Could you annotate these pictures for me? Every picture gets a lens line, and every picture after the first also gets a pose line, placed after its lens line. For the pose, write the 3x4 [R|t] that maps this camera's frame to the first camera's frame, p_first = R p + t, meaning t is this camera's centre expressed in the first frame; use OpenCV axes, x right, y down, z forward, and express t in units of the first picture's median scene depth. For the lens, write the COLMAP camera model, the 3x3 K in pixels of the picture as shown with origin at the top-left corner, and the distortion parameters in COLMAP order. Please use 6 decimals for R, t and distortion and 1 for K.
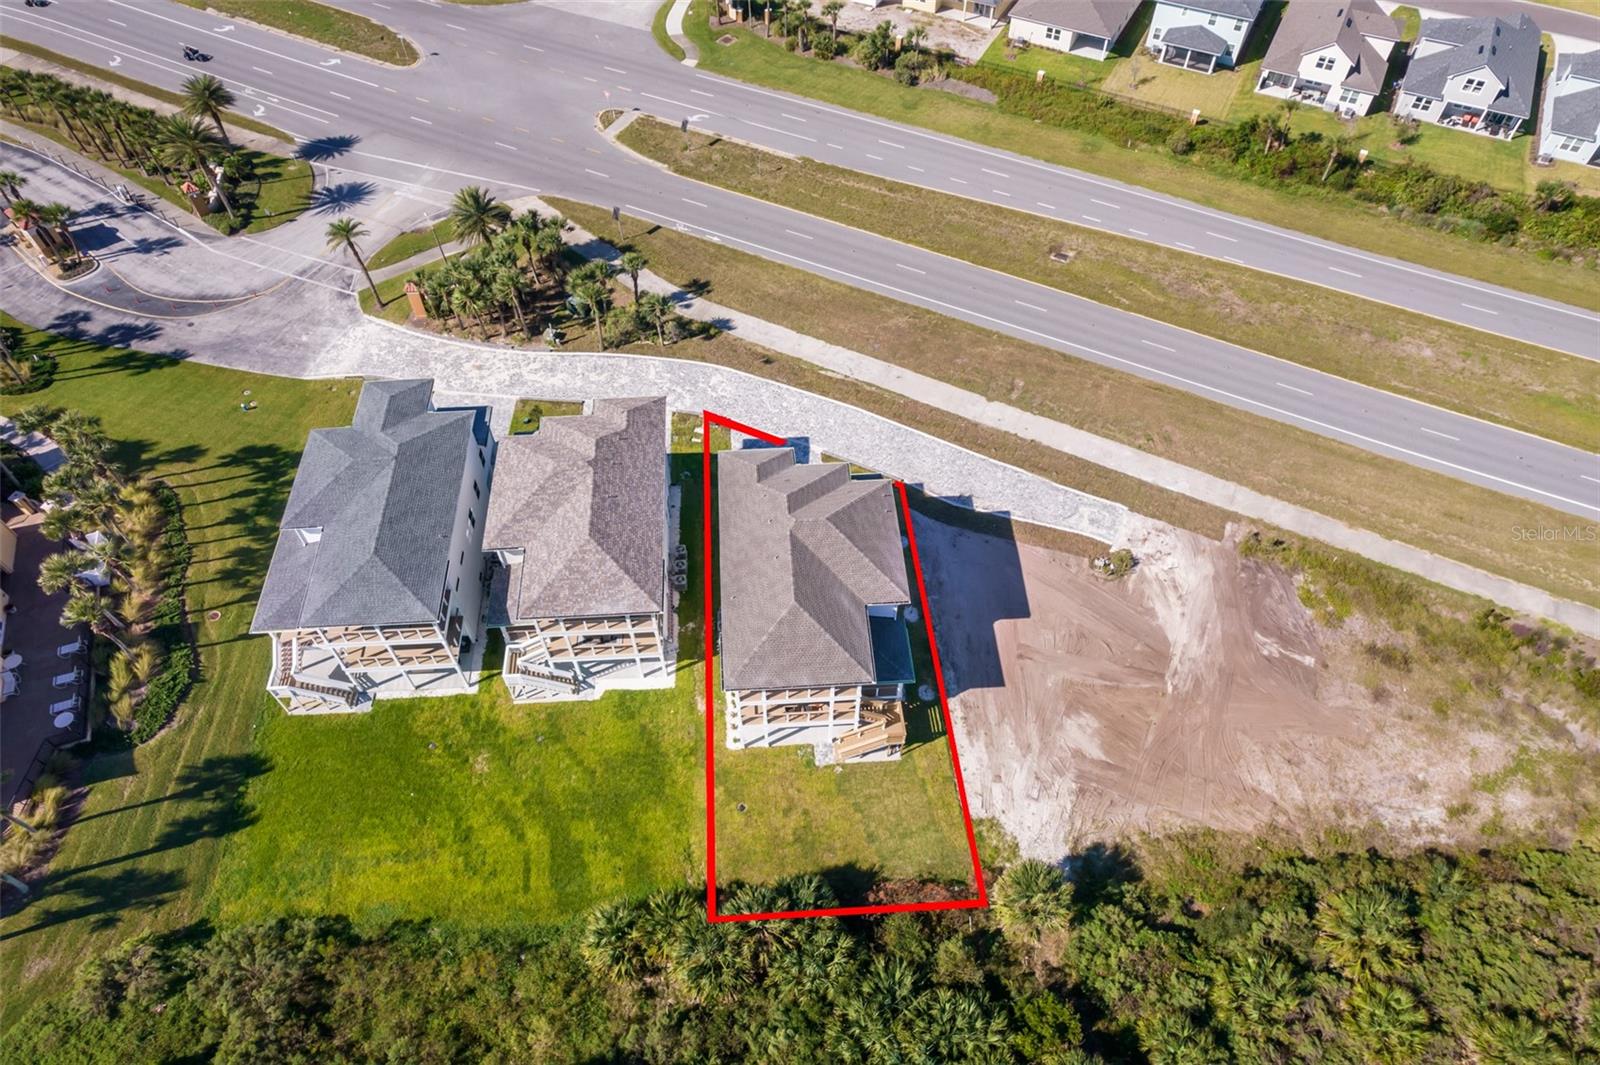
lens RADIAL K [[1017.5, 0, 803.2], [0, 1017.5, 551.5], [0, 0, 1]] dist [-0.070870, 0.078533]
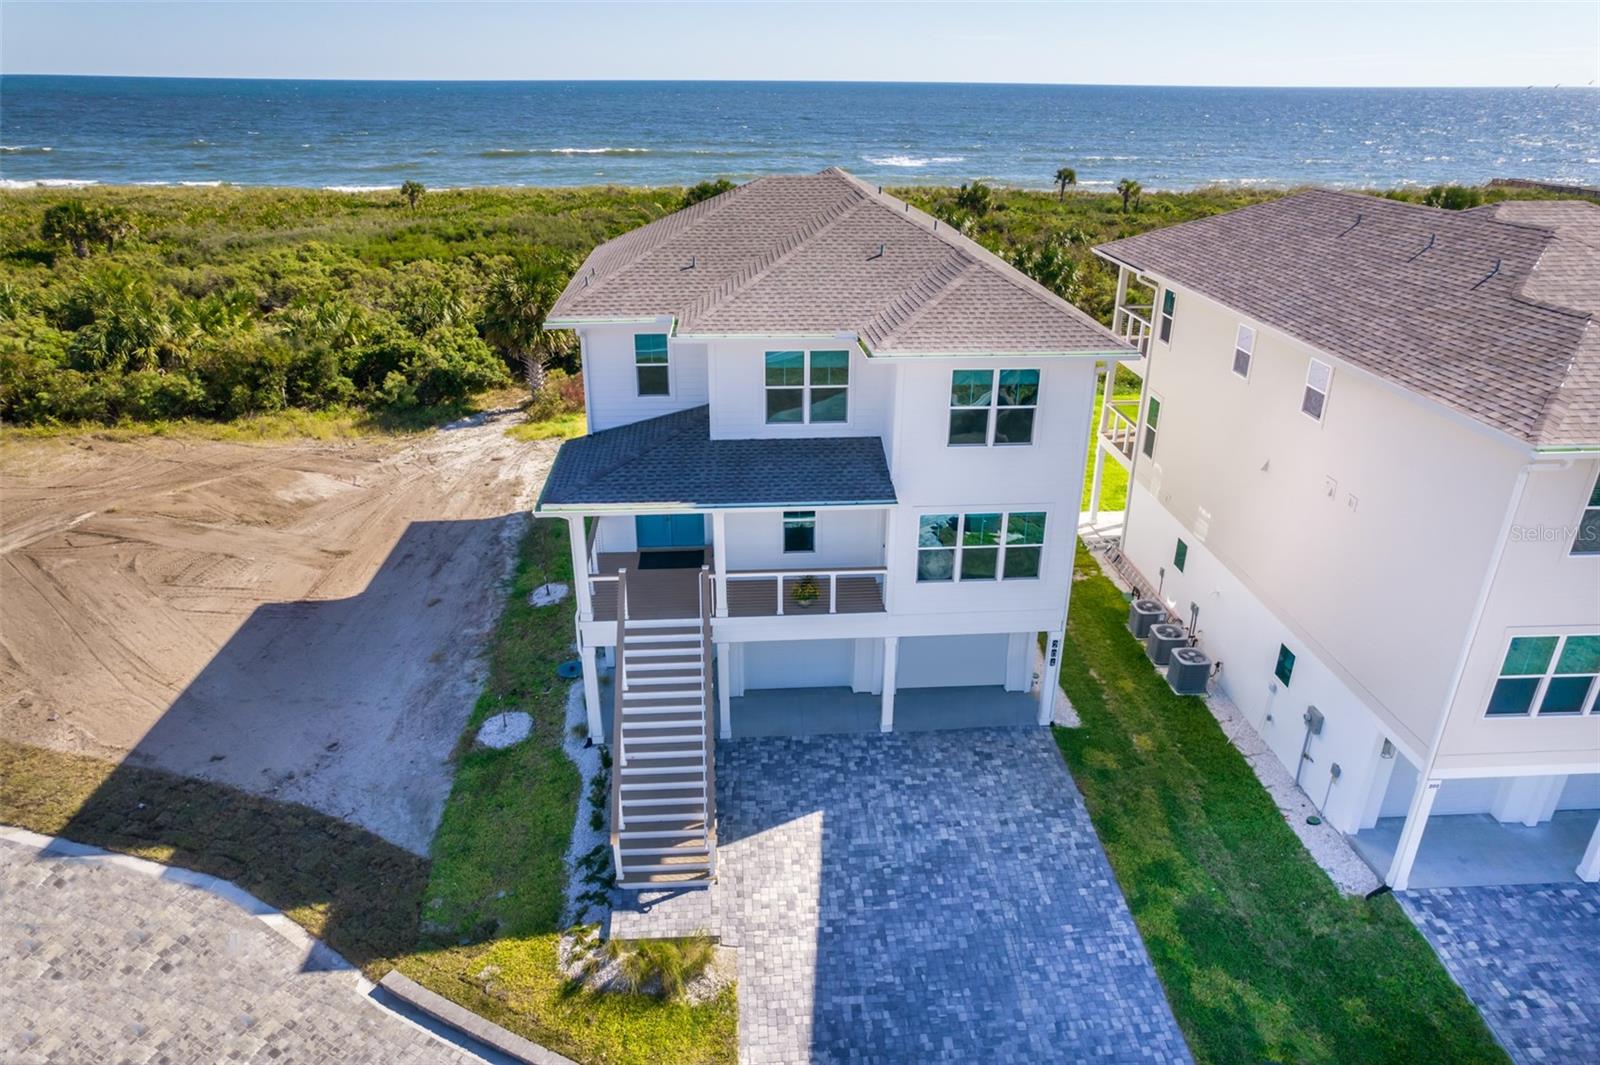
lens RADIAL K [[1017.5, 0, 803.2], [0, 1017.5, 551.5], [0, 0, 1]] dist [-0.070870, 0.078533]
pose [[-0.999910, -0.006706, -0.011585, 0.009379], [-0.012723, 0.207252, 0.978205, -0.320797], [-0.004159, 0.978265, -0.207318, 1.009297]]
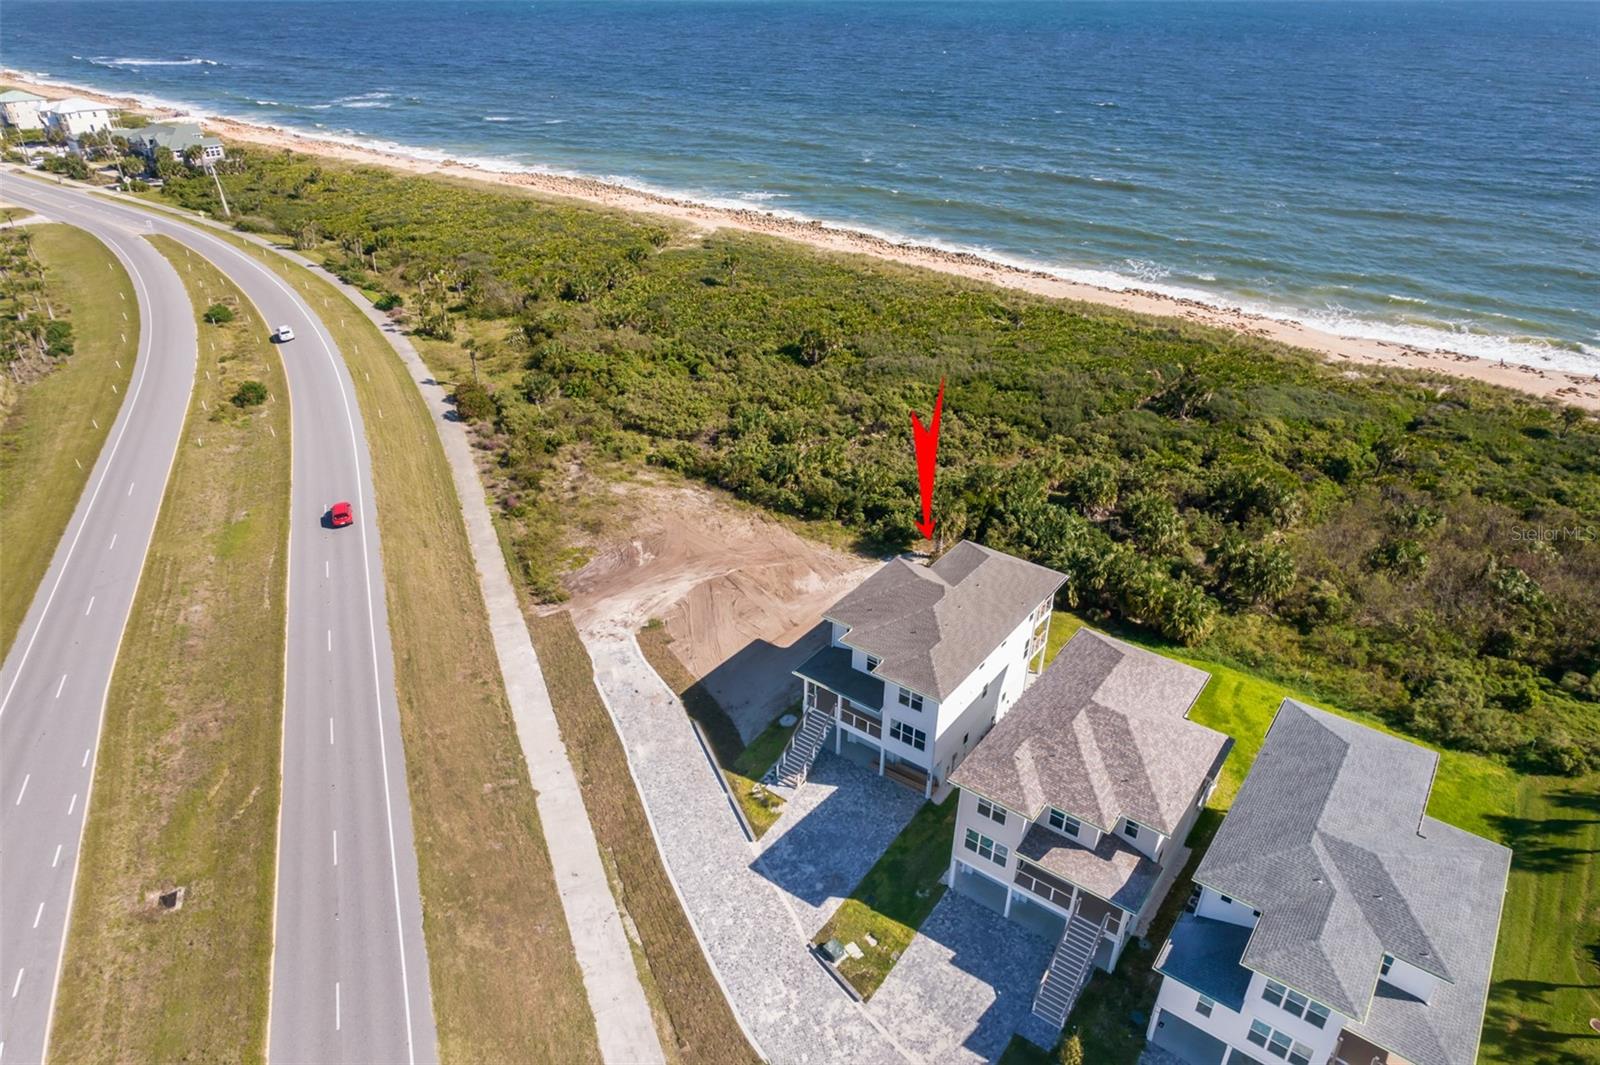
lens RADIAL K [[1017.5, 0, 803.2], [0, 1017.5, 551.5], [0, 0, 1]] dist [-0.070870, 0.078533]
pose [[-0.759885, -0.339545, 0.554331, -0.400487], [0.510275, 0.216740, 0.832252, -0.847982], [-0.402733, 0.915278, 0.008564, 0.836155]]
